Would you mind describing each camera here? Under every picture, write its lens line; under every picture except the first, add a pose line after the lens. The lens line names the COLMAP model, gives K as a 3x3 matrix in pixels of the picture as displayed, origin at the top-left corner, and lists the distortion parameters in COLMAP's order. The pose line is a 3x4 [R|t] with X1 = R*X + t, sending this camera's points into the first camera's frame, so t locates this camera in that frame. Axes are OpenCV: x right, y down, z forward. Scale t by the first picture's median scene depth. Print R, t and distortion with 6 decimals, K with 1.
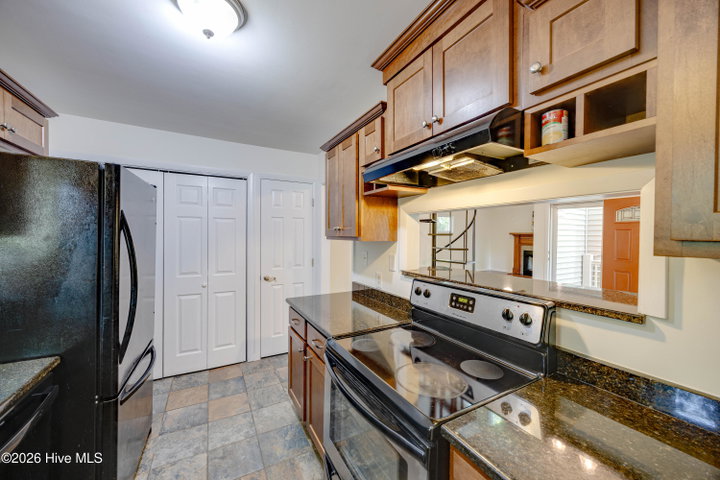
lens RADIAL K [[271.2, 0, 361.2], [0, 271.2, 236.3], [0, 0, 1]] dist [-0.000580, -0.000021]
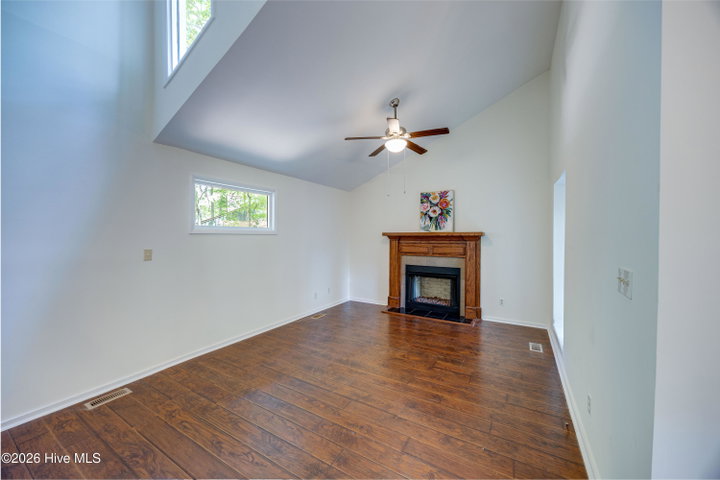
lens RADIAL K [[273.3, 0, 362.8], [0, 273.3, 239.1], [0, 0, 1]] dist [-0.003545, -0.000226]
pose [[0.861229, -0.011484, 0.508088, 0.239961], [0.008374, 0.999930, 0.008407, -0.005312], [-0.508149, -0.002986, 0.861264, 0.558789]]
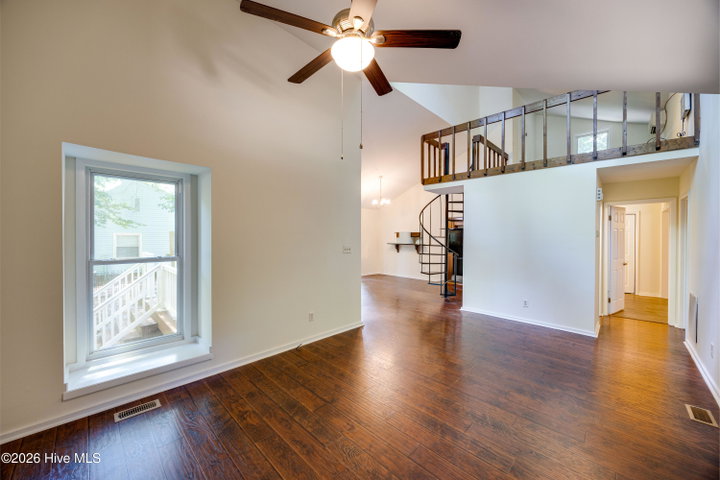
lens RADIAL K [[273.3, 0, 357.1], [0, 273.3, 236.3], [0, 0, 1]] dist [-0.003545, -0.000226]
pose [[-0.960180, -0.015039, -0.278977, 0.505543], [-0.018142, 0.999799, 0.008543, -0.008894], [0.278793, 0.013264, -0.960260, 1.018339]]
